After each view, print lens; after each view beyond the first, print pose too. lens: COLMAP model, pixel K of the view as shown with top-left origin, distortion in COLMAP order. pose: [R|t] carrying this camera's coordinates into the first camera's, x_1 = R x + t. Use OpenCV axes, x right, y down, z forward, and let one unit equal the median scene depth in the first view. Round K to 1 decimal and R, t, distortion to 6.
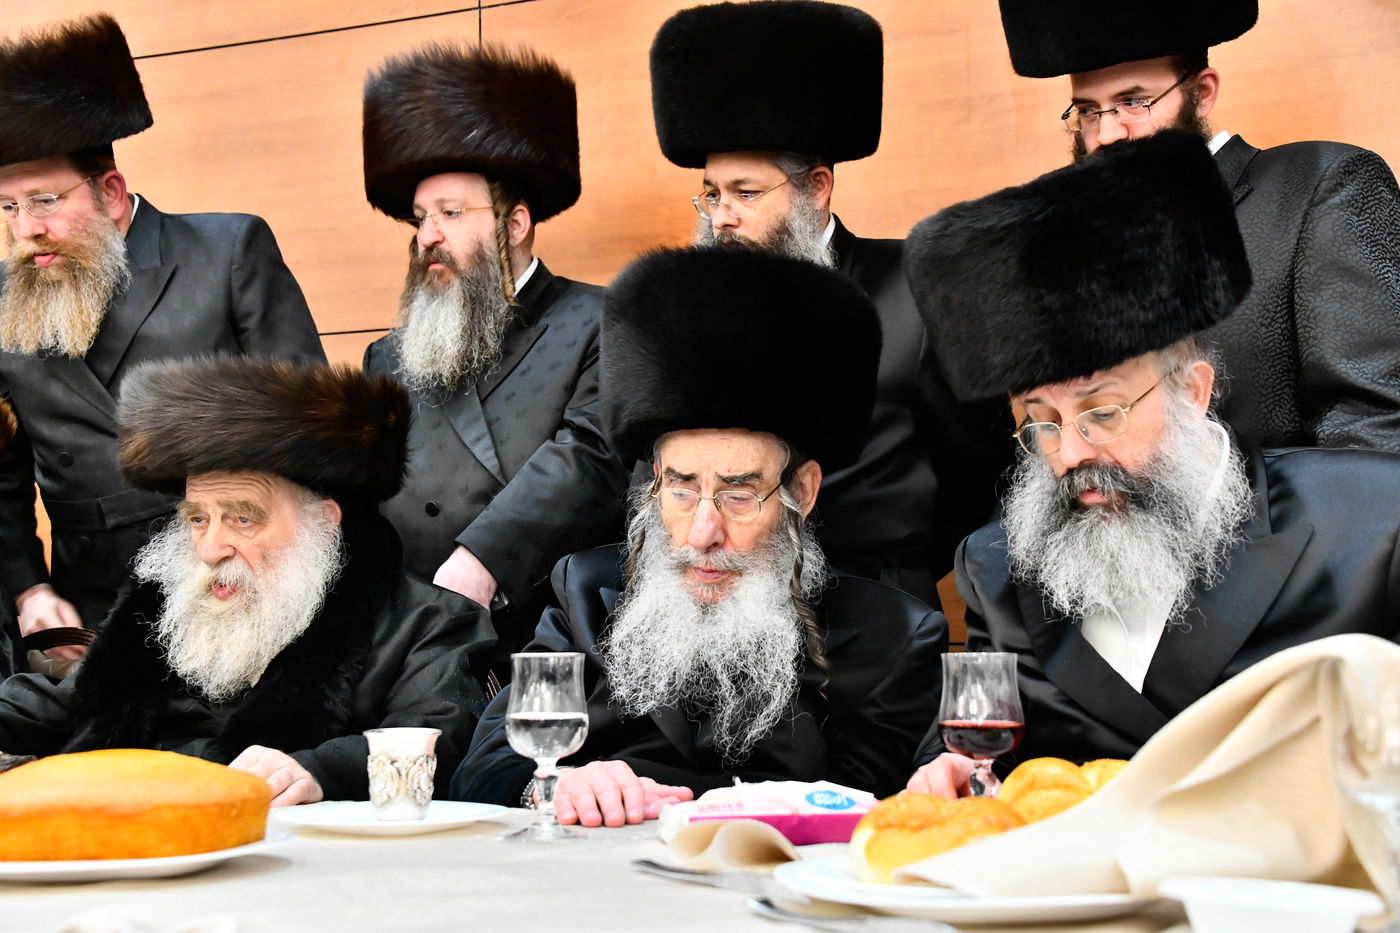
lens RADIAL K [[2024.2, 0, 701.5], [0, 2024.2, 450.1], [0, 0, 1]] dist [0.263012, 0.052447]
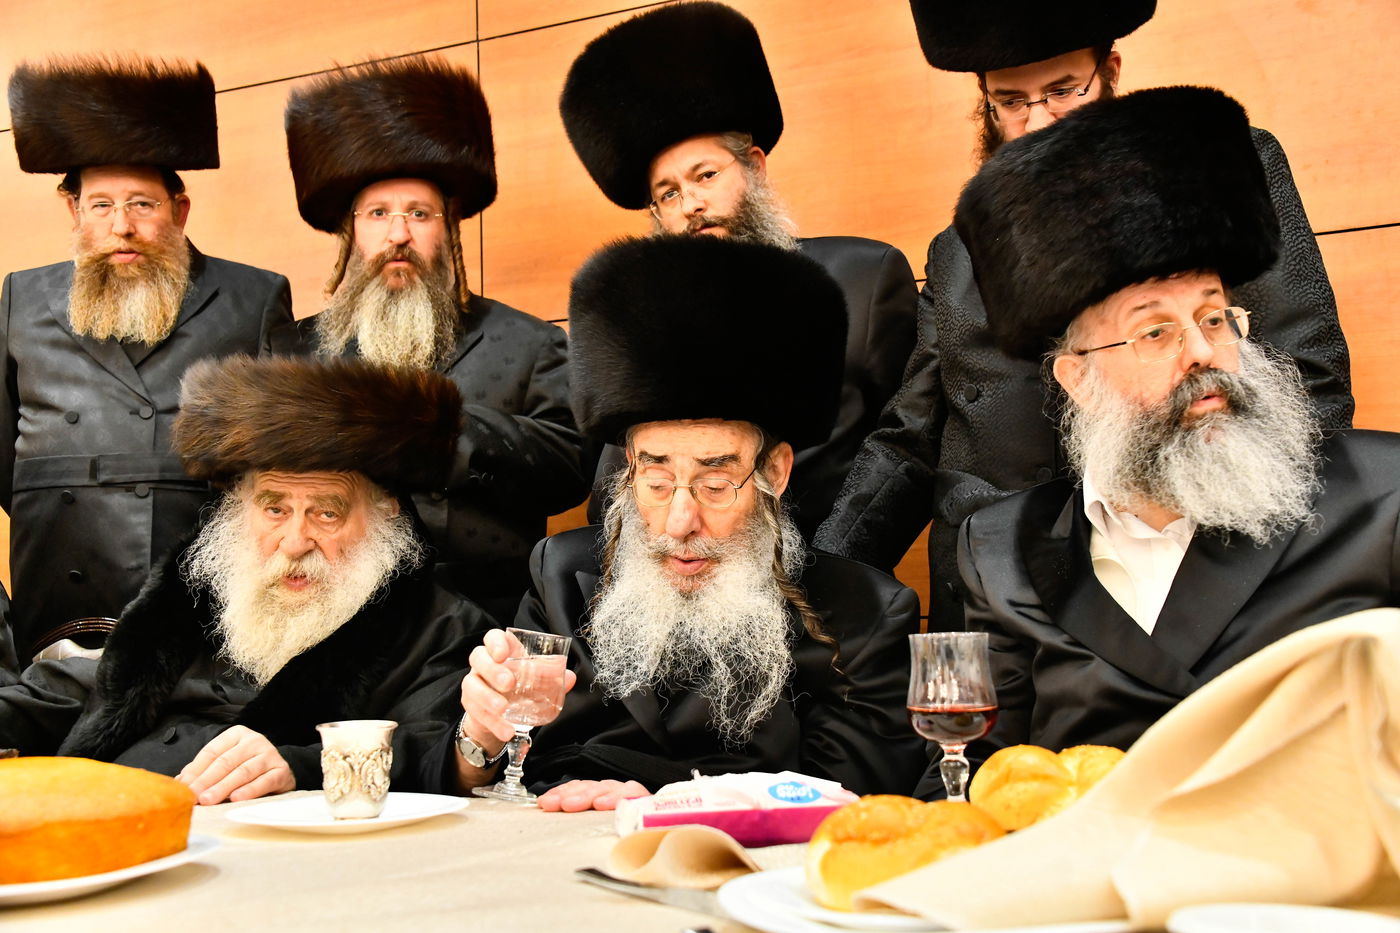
lens RADIAL K [[1541.4, 0, 721.6], [0, 1541.4, 464.4], [0, 0, 1]] dist [0.018112, 0.423274]
pose [[0.999692, -0.021863, -0.011721, 0.038642], [0.021863, 0.999761, -0.000161, 0.017761], [0.011722, -0.000096, 0.999931, 0.267639]]
